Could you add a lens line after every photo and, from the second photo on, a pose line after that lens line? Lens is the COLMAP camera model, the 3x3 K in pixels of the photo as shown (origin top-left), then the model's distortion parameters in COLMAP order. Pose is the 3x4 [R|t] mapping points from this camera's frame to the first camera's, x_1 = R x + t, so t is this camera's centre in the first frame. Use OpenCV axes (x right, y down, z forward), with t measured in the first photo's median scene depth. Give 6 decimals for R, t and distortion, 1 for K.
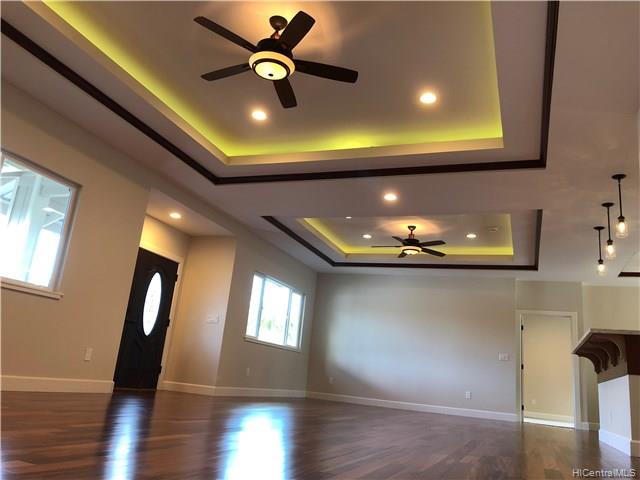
lens RADIAL K [[522.9, 0, 320.0], [0, 522.9, 240.0], [0, 0, 1]] dist [0.058242, -0.079563]
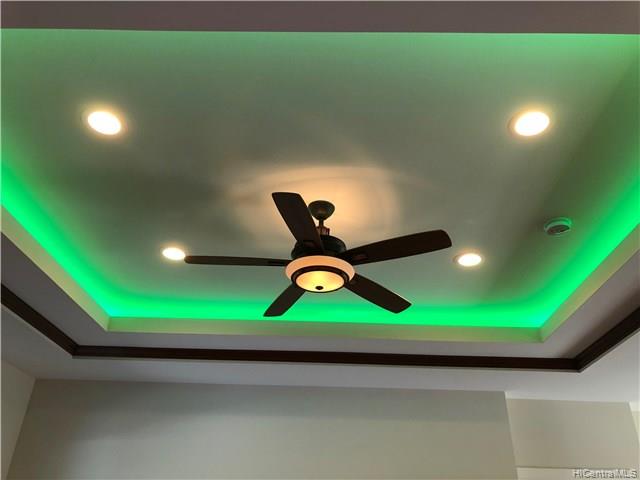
lens RADIAL K [[522.9, 0, 320.0], [0, 522.9, 240.0], [0, 0, 1]] dist [0.058242, -0.079563]
pose [[0.940795, 0.110036, 0.320620, 0.095961], [-0.027513, 0.967514, -0.251317, 0.094761], [-0.337858, 0.227617, 0.913259, 0.913309]]
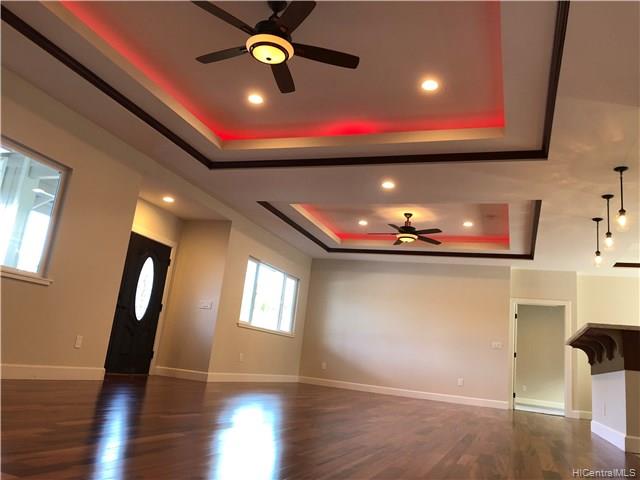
lens RADIAL K [[522.9, 0, 320.0], [0, 522.9, 240.0], [0, 0, 1]] dist [0.058242, -0.079563]
pose [[0.999813, 0.015183, 0.012010, -0.003381], [-0.015578, 0.999317, 0.033518, -0.009122], [-0.011493, -0.033699, 0.999366, 0.014982]]
